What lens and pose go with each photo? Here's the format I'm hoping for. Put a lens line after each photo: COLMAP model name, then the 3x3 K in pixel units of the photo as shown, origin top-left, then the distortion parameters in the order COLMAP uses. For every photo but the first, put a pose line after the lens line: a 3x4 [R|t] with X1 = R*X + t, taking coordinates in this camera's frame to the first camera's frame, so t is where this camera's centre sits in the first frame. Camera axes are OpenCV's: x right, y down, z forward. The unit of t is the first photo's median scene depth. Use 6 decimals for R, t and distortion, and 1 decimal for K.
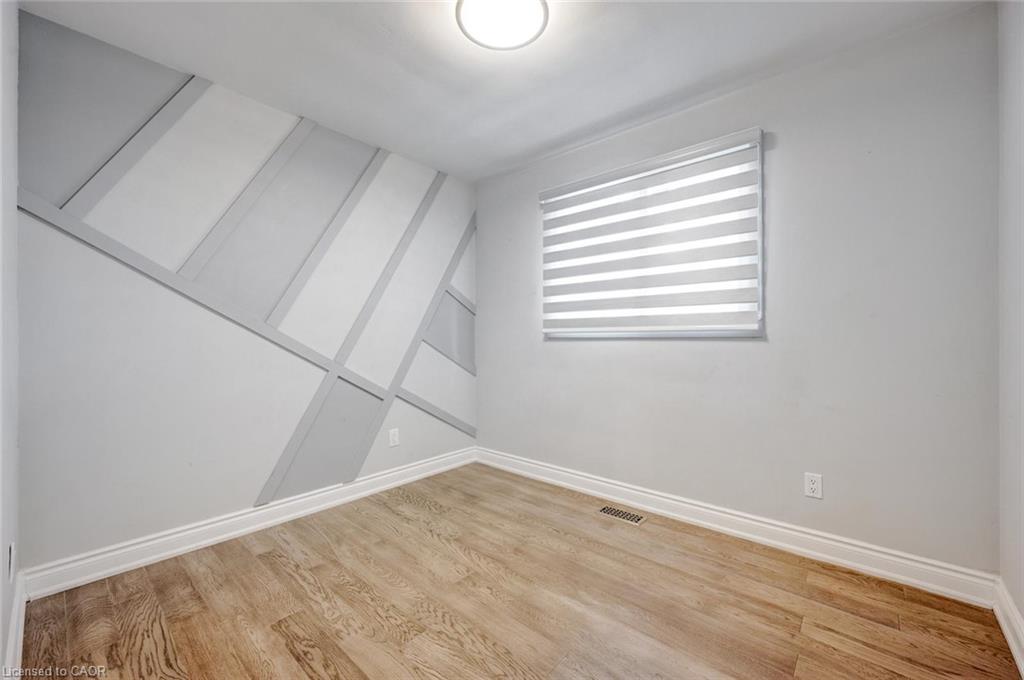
lens RADIAL K [[411.3, 0, 508.8], [0, 411.3, 339.4], [0, 0, 1]] dist [-0.000977, -0.000545]
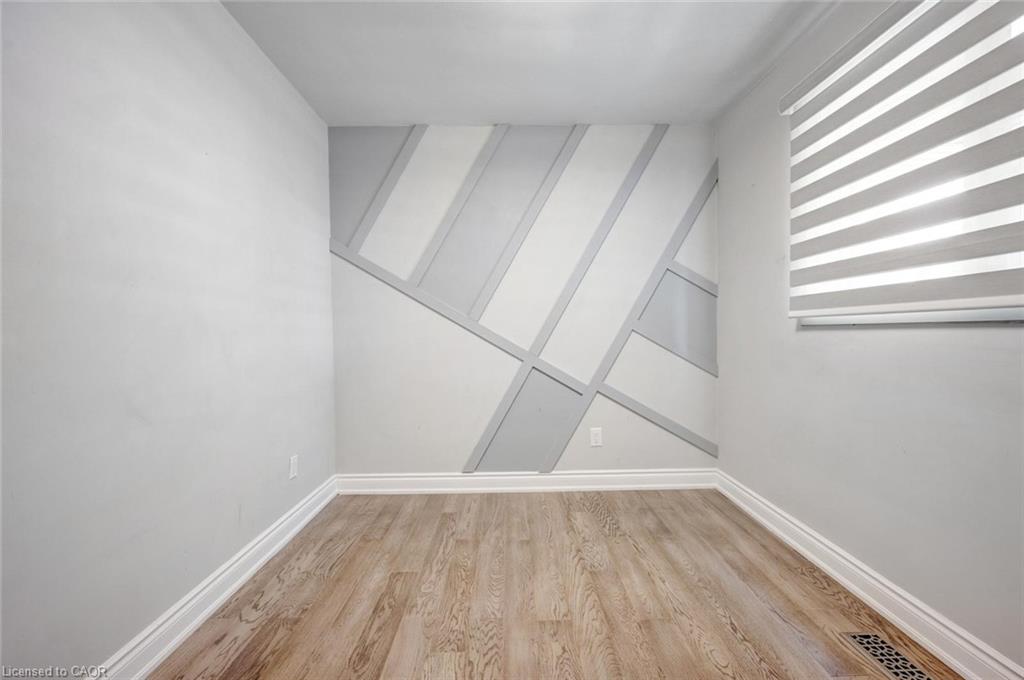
lens RADIAL K [[411.3, 0, 509.9], [0, 411.3, 340.6], [0, 0, 1]] dist [-0.000977, -0.000545]
pose [[0.665192, 0.010301, -0.746601, 0.308893], [0.009890, 0.999696, 0.022605, 0.000941], [0.746607, -0.022421, 0.664888, 0.280898]]
